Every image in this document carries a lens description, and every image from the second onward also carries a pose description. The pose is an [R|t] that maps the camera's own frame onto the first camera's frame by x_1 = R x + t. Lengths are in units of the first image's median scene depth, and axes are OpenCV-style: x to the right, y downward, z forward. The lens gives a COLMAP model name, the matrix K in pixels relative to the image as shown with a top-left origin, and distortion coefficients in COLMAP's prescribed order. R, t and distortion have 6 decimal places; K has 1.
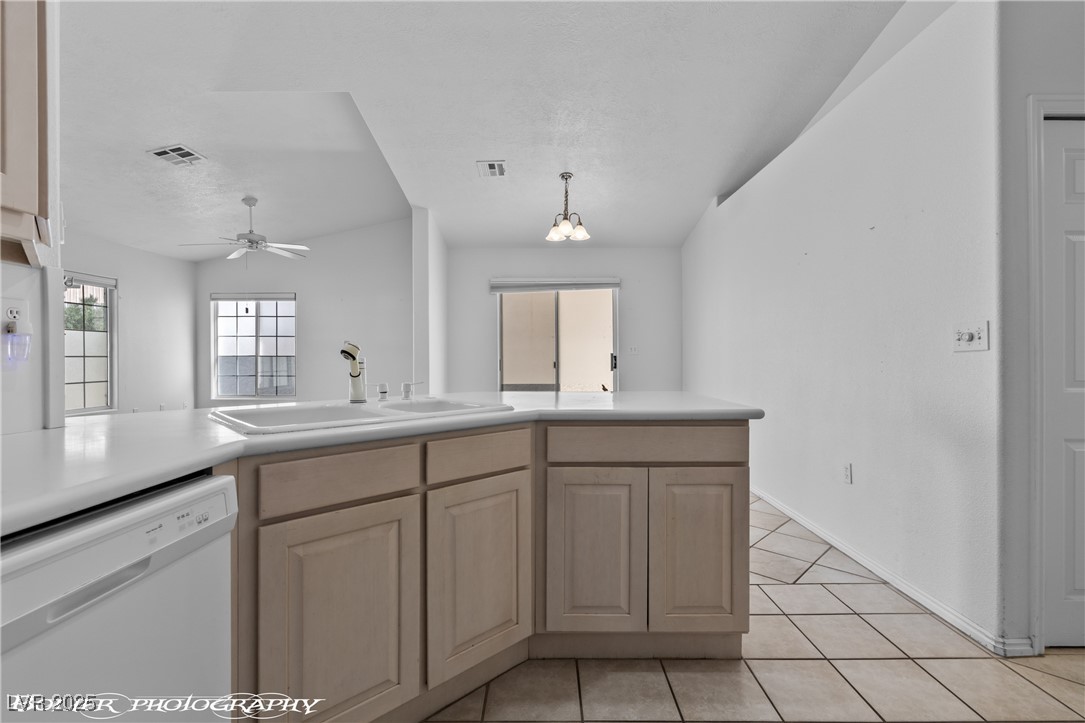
lens RADIAL K [[487.3, 0, 545.4], [0, 487.3, 357.6], [0, 0, 1]] dist [0.001455, 0.000712]
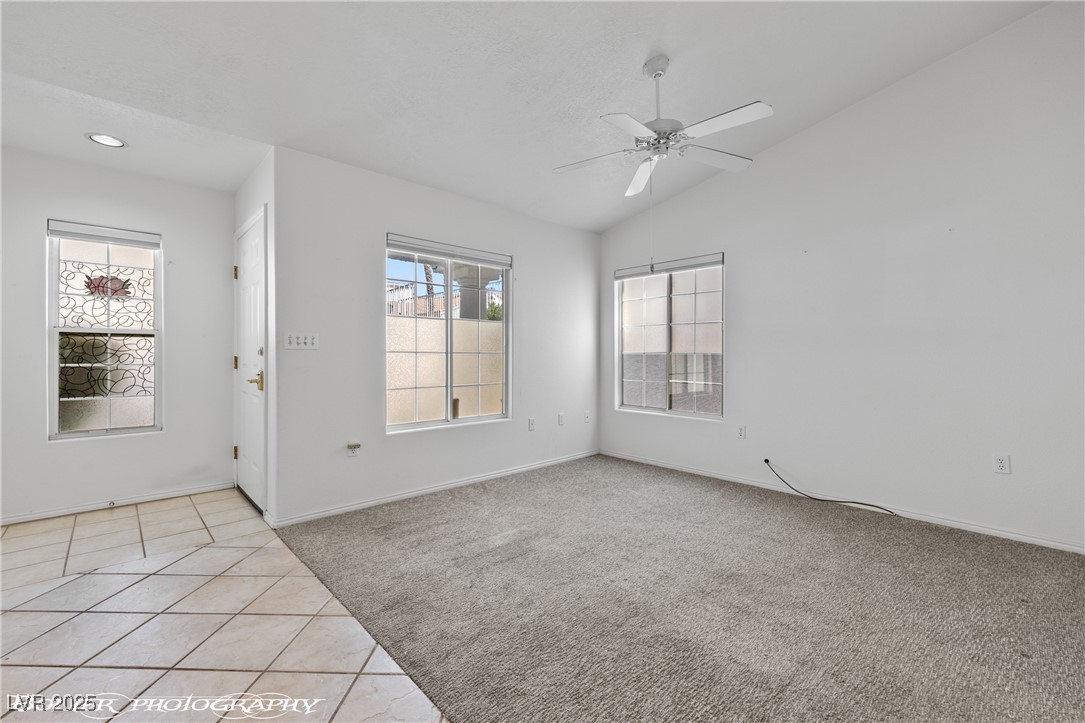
lens RADIAL K [[465.1, 0, 541.8], [0, 465.1, 356.1], [0, 0, 1]] dist [0.002806, 0.000527]
pose [[0.691917, 0.006381, -0.721949, -0.396624], [-0.006696, 0.999975, 0.002422, 0.001128], [0.721946, 0.003159, 0.691942, 0.686599]]
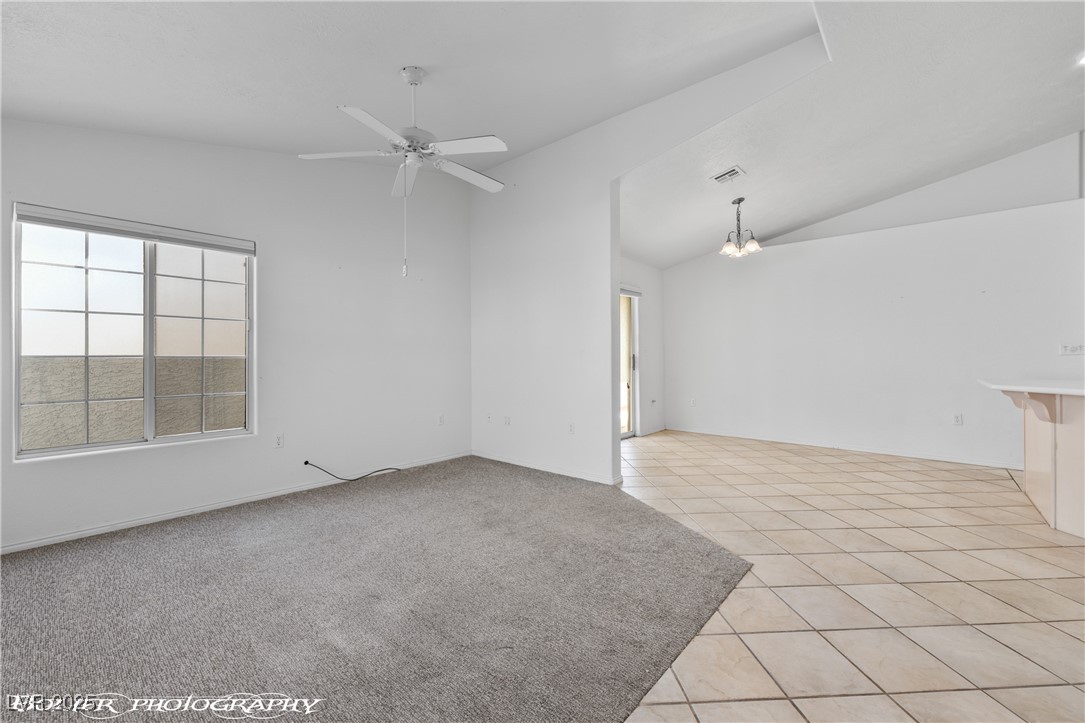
lens RADIAL K [[435.2, 0, 542.0], [0, 435.2, 357.5], [0, 0, 1]] dist [0.000024, 0.000116]
pose [[0.656167, -0.000064, 0.754616, -1.081485], [0.003139, 0.999992, -0.002645, -0.000829], [-0.754609, 0.004104, 0.656161, 0.707922]]
